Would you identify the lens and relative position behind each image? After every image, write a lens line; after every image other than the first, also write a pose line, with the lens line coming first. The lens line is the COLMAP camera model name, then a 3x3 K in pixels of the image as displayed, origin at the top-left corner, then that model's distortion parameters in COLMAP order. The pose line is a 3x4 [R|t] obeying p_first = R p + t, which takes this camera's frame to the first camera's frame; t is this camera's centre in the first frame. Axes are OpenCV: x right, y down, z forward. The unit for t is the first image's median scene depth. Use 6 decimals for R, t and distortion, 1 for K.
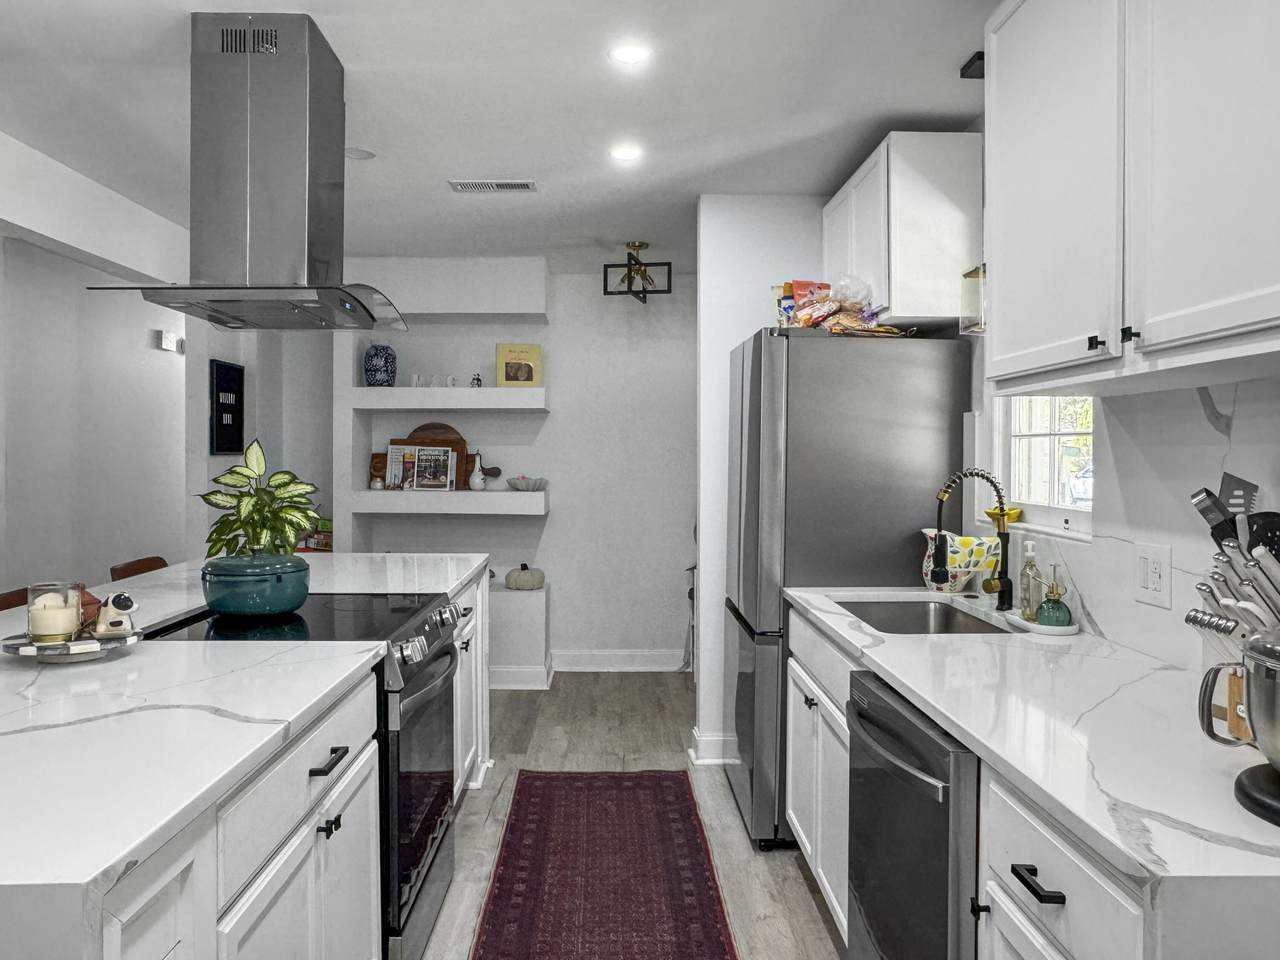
lens RADIAL K [[942.7, 0, 642.5], [0, 942.7, 438.5], [0, 0, 1]] dist [-0.058284, 0.056149]
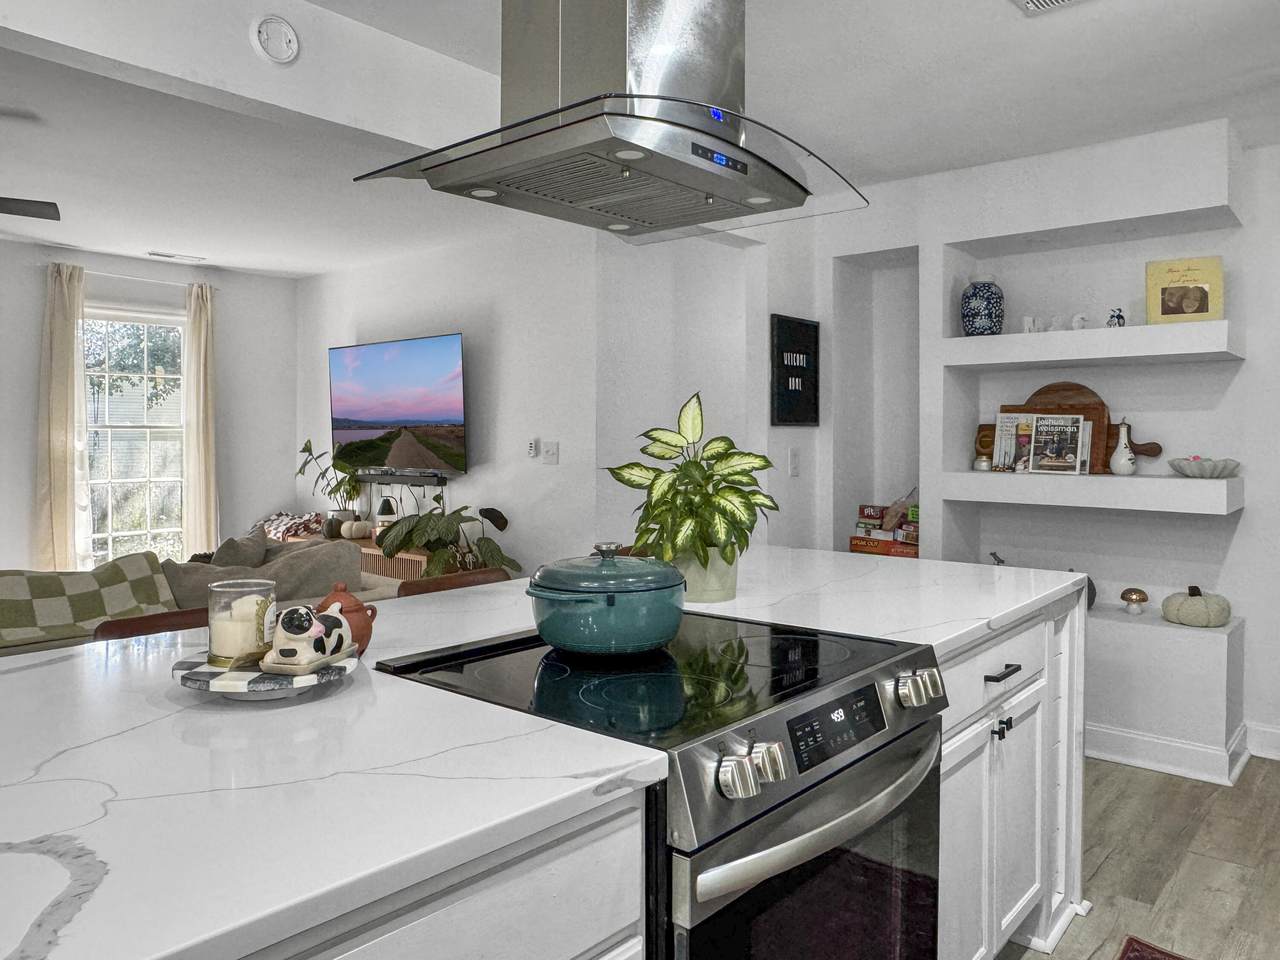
lens RADIAL K [[942.7, 0, 642.5], [0, 942.7, 438.5], [0, 0, 1]] dist [-0.058284, 0.056149]
pose [[0.742940, 0.001231, -0.669357, 0.026221], [0.010821, 0.999846, 0.013849, 0.014913], [0.669271, -0.017532, 0.742812, 0.256030]]
